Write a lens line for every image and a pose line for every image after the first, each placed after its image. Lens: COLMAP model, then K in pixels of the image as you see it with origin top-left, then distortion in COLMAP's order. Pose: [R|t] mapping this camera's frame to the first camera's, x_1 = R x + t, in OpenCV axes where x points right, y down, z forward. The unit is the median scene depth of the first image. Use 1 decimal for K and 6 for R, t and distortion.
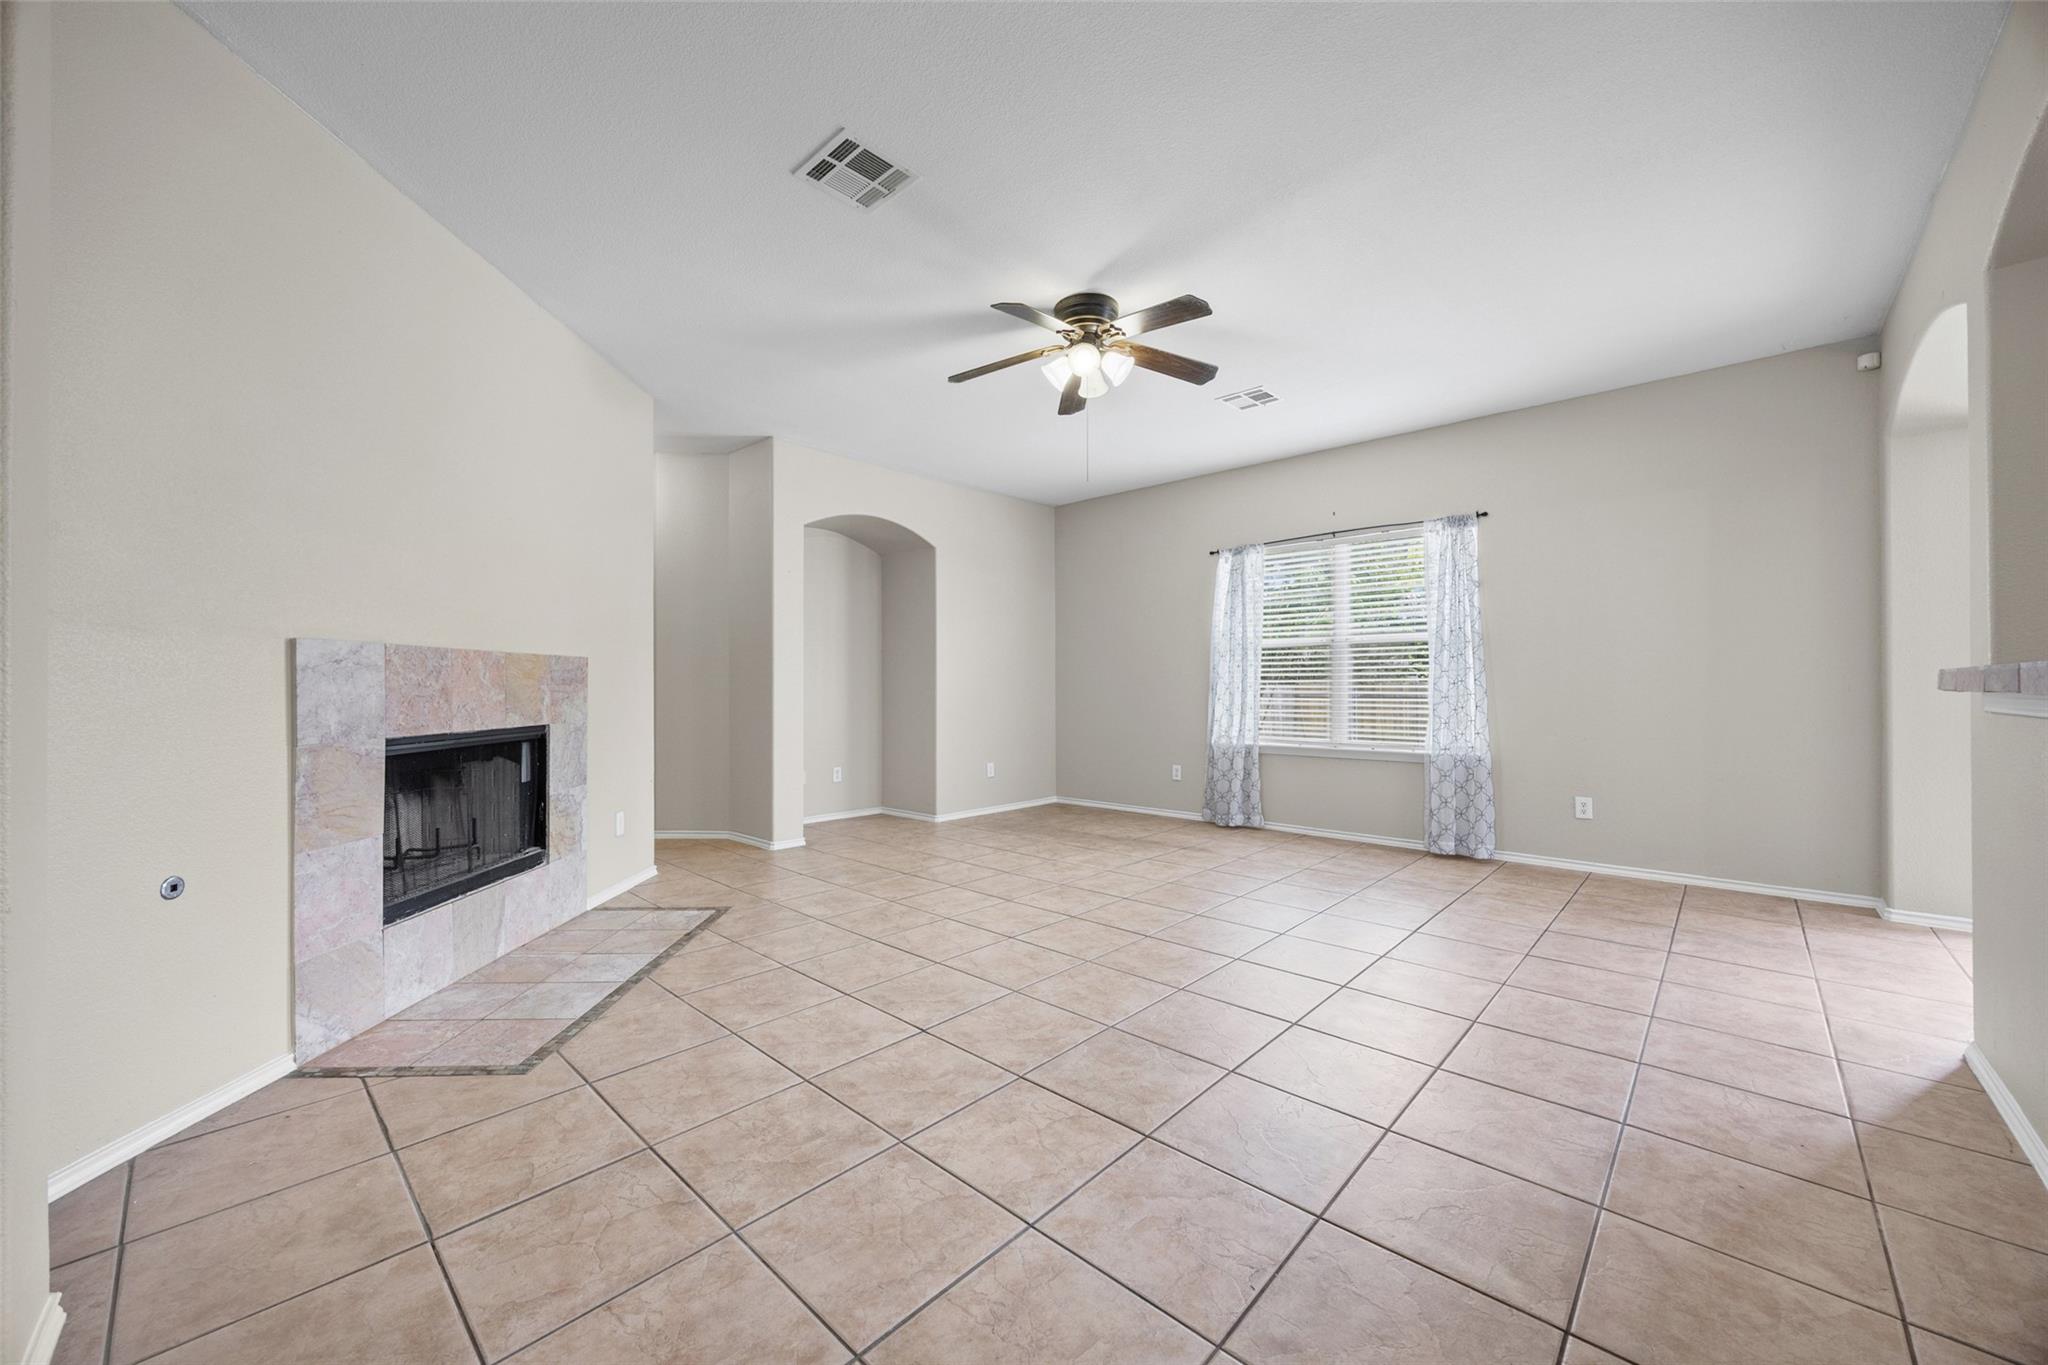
lens RADIAL K [[780.9, 0, 1029.6], [0, 780.9, 684.9], [0, 0, 1]] dist [0.007405, -0.001374]
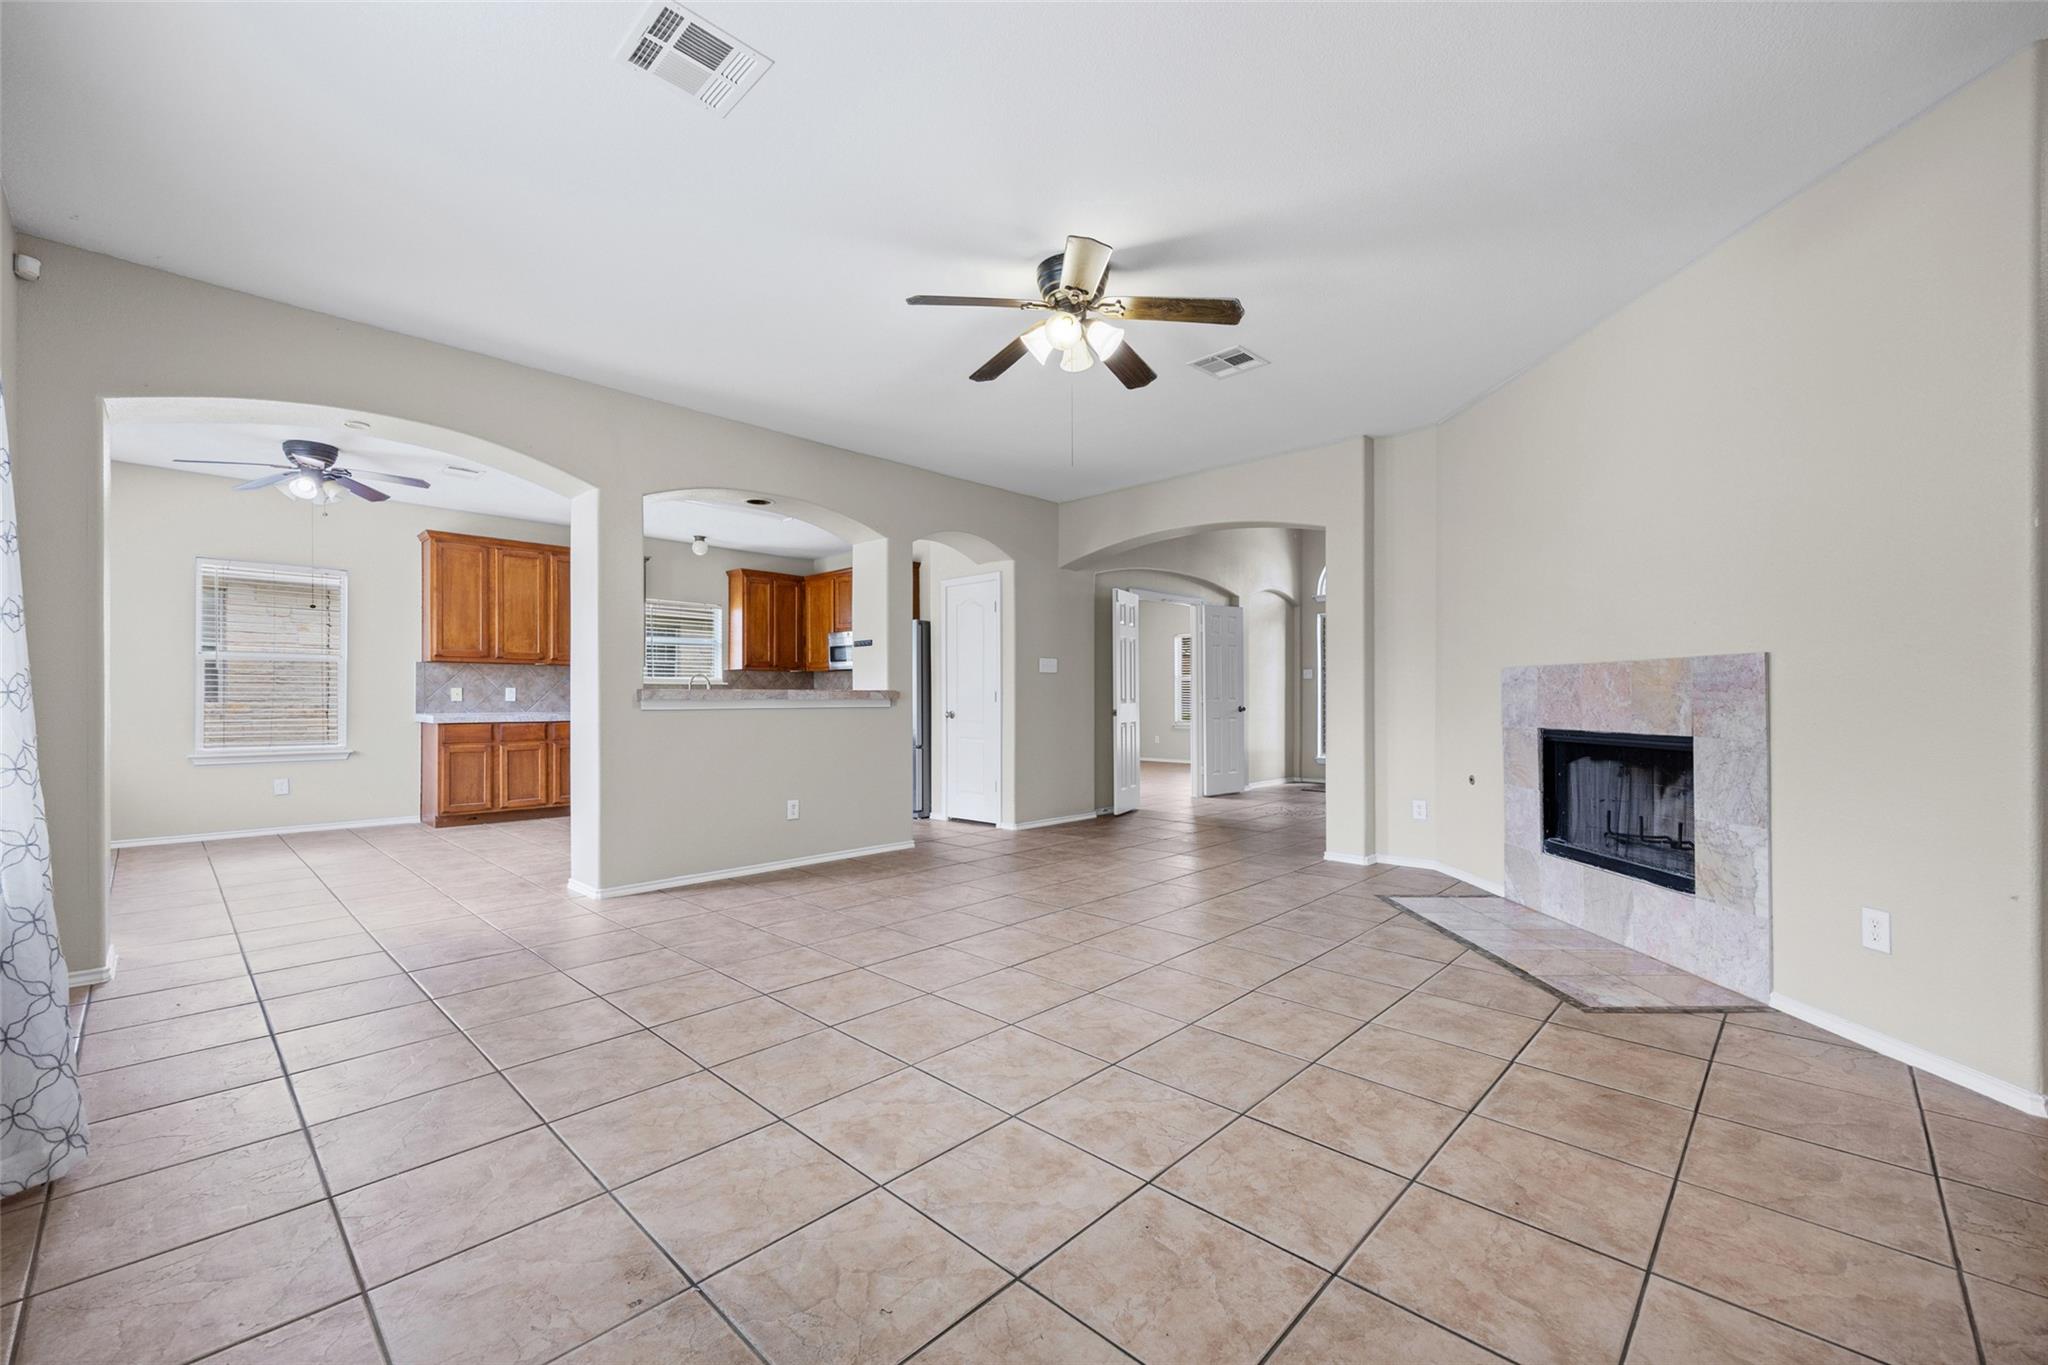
lens RADIAL K [[821.6, 0, 1039.1], [0, 821.6, 690.6], [0, 0, 1]] dist [0.000293, -0.000056]
pose [[-0.999988, 0.003340, 0.003620, 0.104052], [0.003310, 0.999960, -0.008260, 0.003740], [-0.003647, -0.008248, -0.999959, 1.824356]]
